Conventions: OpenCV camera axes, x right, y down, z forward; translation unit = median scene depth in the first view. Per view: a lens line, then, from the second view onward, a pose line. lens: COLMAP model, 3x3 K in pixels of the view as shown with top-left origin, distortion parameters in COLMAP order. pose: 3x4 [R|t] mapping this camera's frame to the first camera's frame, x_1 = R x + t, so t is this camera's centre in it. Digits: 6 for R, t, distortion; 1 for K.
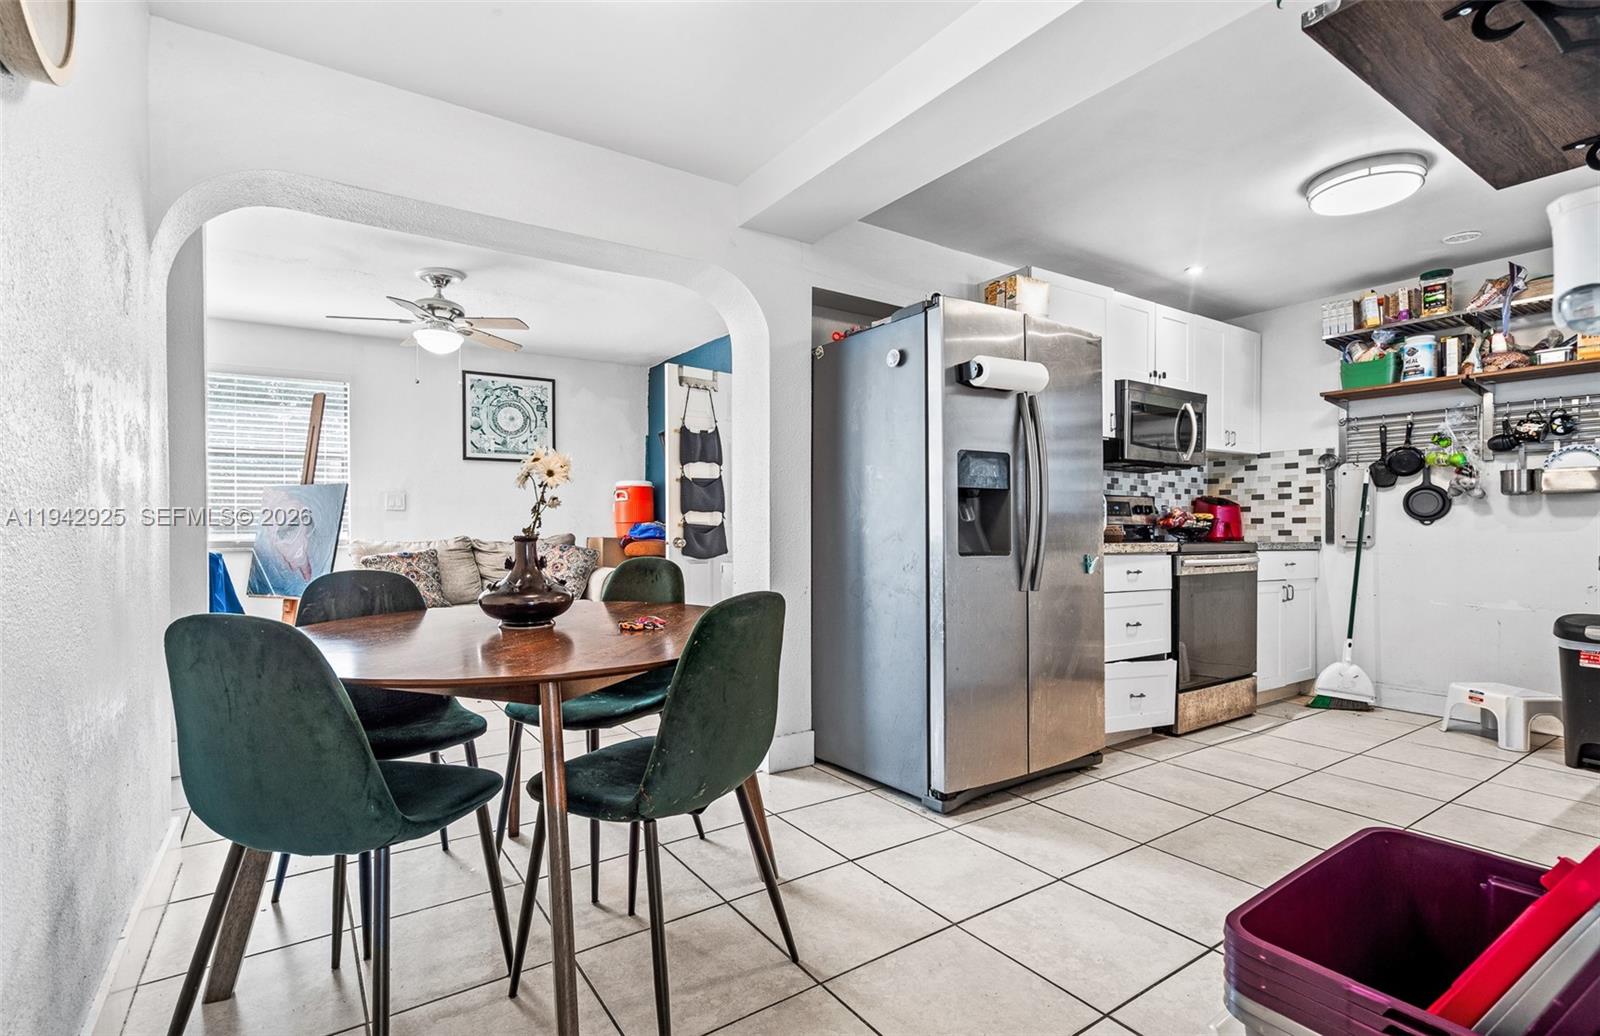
lens RADIAL K [[742.9, 0, 792.6], [0, 742.9, 517.2], [0, 0, 1]] dist [0.001217, -0.001670]
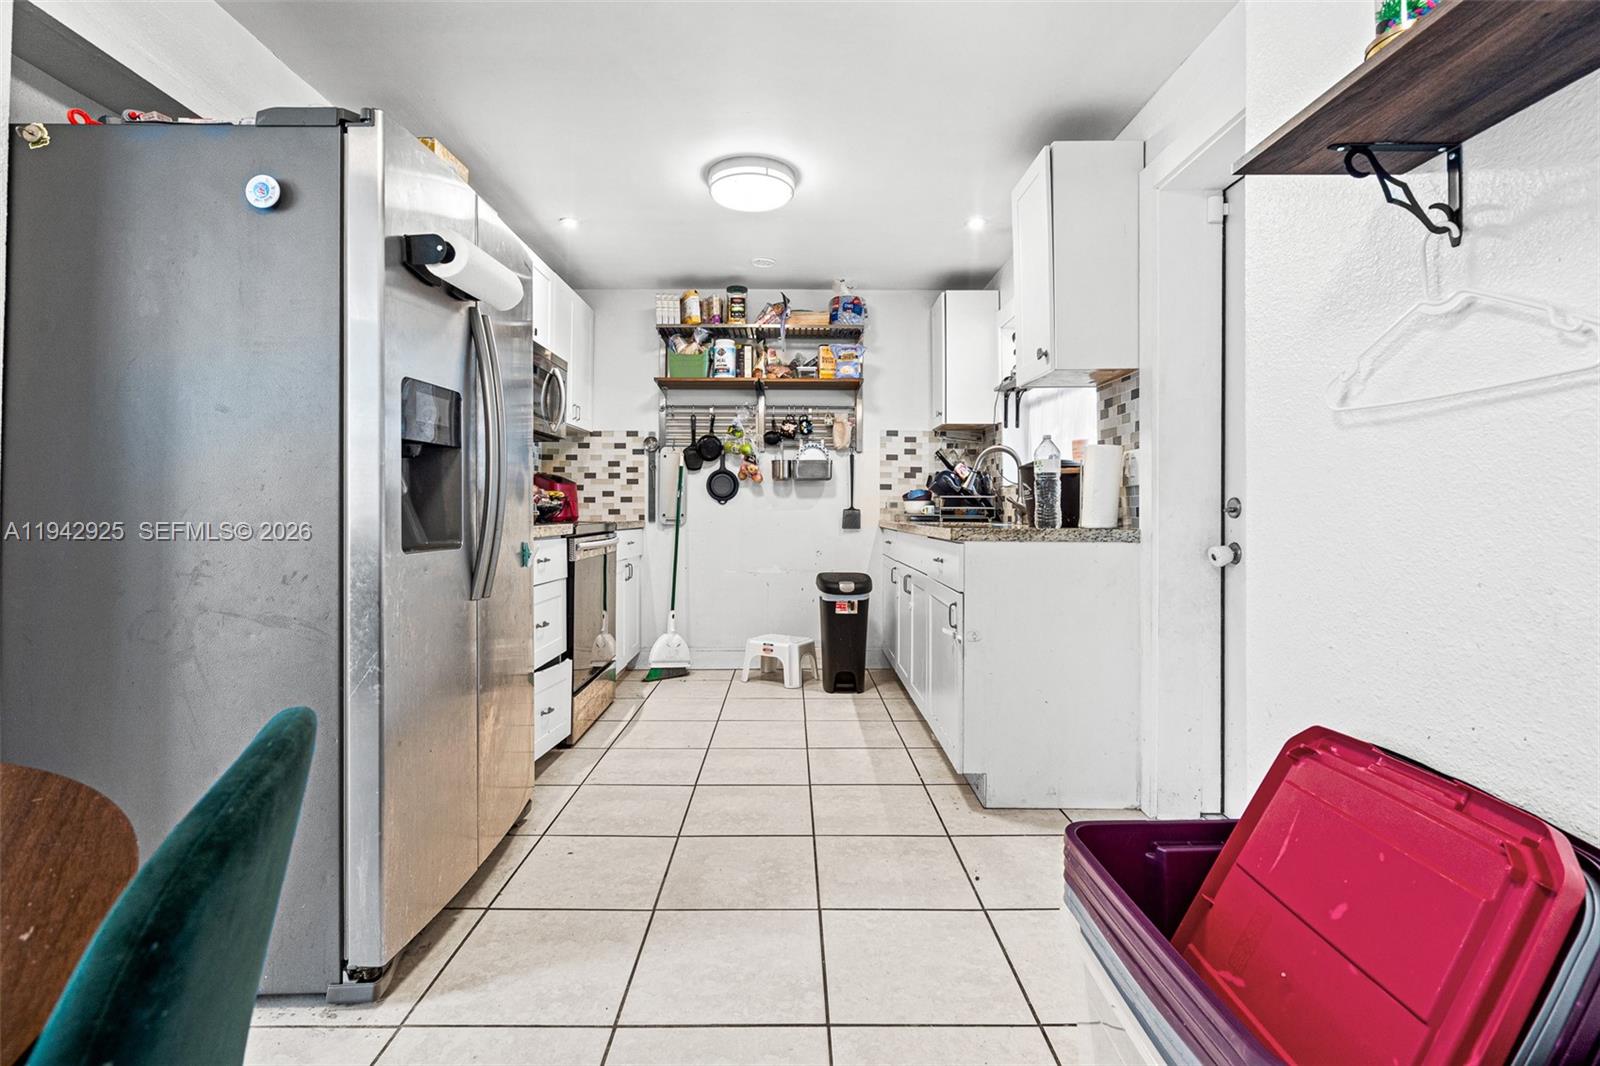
lens RADIAL K [[765.0, 0, 798.6], [0, 765.0, 488.4], [0, 0, 1]] dist [-0.004612, 0.002441]
pose [[0.561865, 0.019863, 0.826990, -0.071933], [-0.011107, 0.999803, -0.016467, 0.004592], [-0.827154, 0.000066, 0.561975, 0.259967]]
